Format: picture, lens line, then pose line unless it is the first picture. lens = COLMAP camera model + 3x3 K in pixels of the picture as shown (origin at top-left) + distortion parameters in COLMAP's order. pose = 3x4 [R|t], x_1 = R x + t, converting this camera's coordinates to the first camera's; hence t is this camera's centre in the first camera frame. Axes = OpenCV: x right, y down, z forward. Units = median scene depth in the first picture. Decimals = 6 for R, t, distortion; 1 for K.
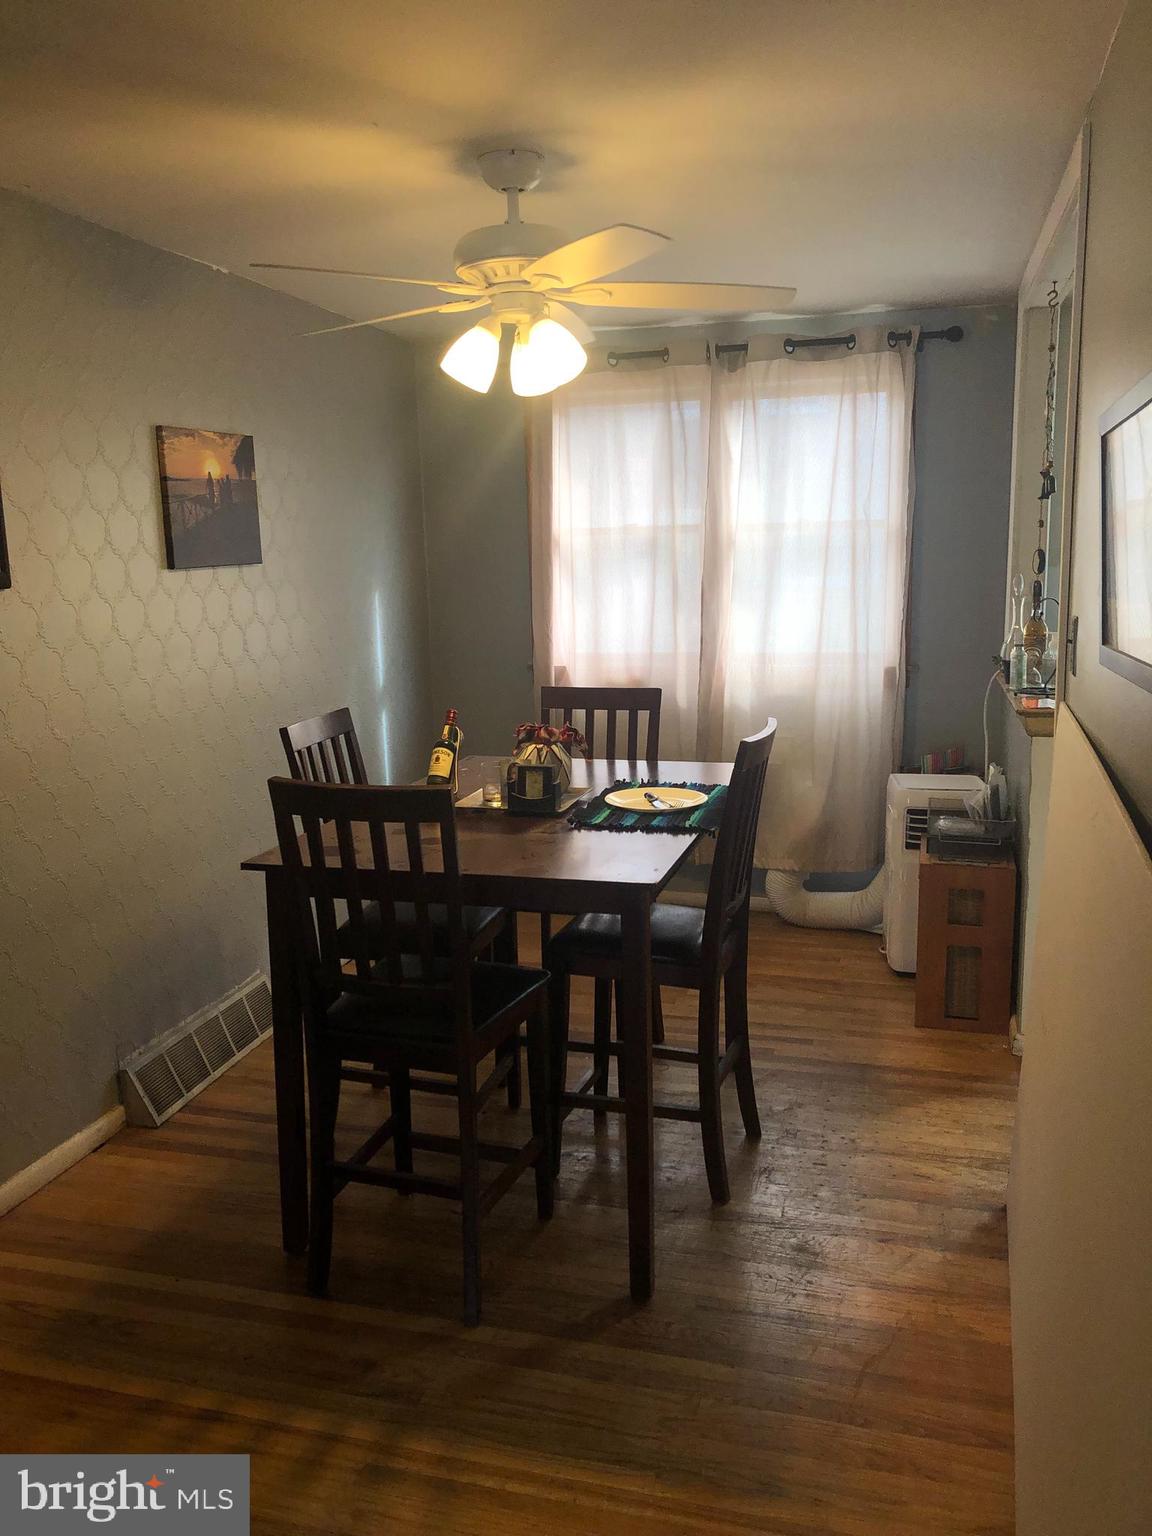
lens RADIAL K [[1227.9, 0, 569.5], [0, 1227.9, 764.1], [0, 0, 1]] dist [0.002340, -0.026193]
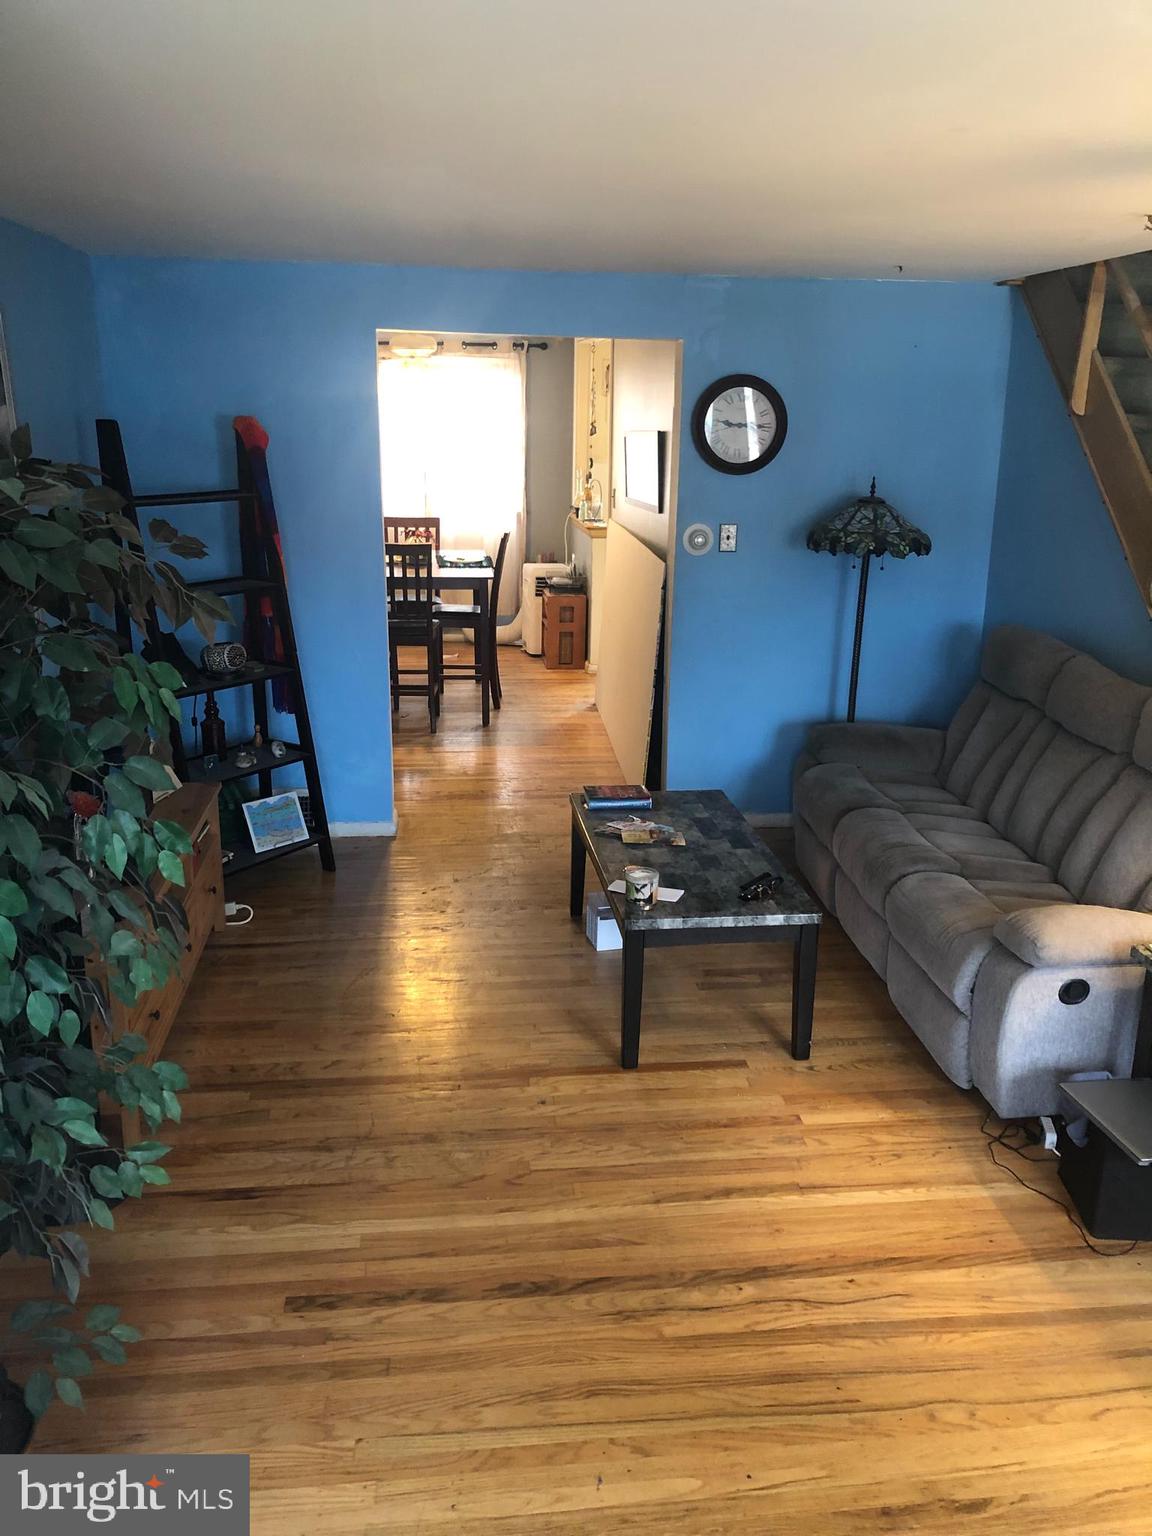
lens RADIAL K [[1227.9, 0, 577.4], [0, 1227.9, 772.8], [0, 0, 1]] dist [0.002340, -0.026193]
pose [[0.919670, -0.076027, 0.385262, -0.526828], [0.033001, 0.992572, 0.117095, 0.130275], [-0.391303, -0.094975, 0.915348, -1.063030]]
